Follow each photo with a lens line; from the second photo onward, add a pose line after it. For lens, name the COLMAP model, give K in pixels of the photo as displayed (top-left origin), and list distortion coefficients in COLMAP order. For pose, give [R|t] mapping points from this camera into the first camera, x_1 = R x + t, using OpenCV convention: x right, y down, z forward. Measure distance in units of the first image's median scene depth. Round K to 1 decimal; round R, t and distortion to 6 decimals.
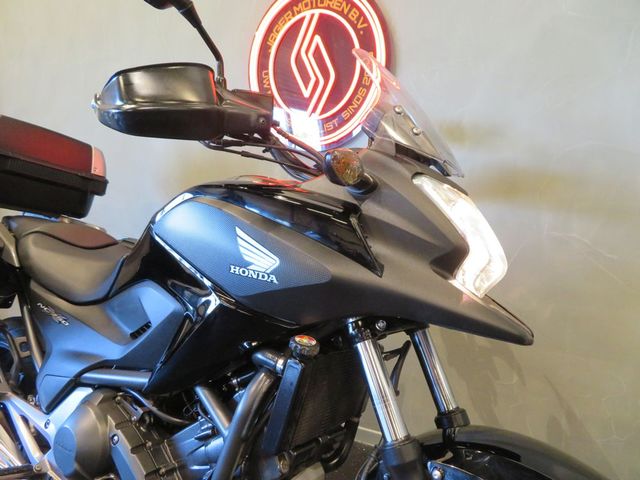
lens RADIAL K [[454.9, 0, 320.0], [0, 454.9, 240.0], [0, 0, 1]] dist [-0.001324, 0.001504]
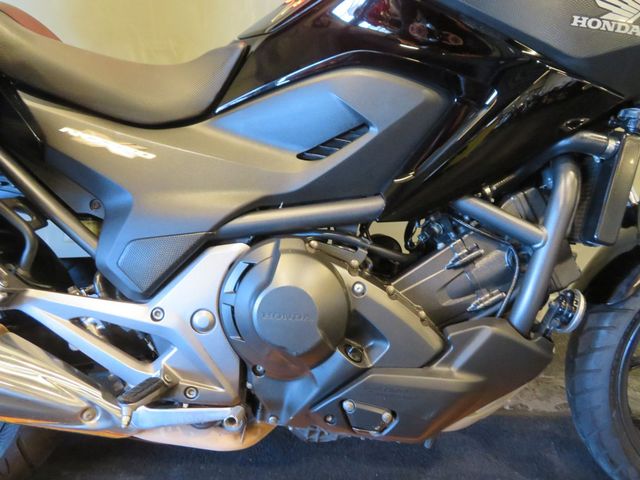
lens RADIAL K [[454.9, 0, 320.0], [0, 454.9, 240.0], [0, 0, 1]] dist [-0.001324, 0.001504]
pose [[0.852549, -0.112173, 0.510468, -0.836435], [0.026167, 0.984633, 0.172667, 0.239370], [-0.521992, -0.133849, 0.842383, 0.442613]]
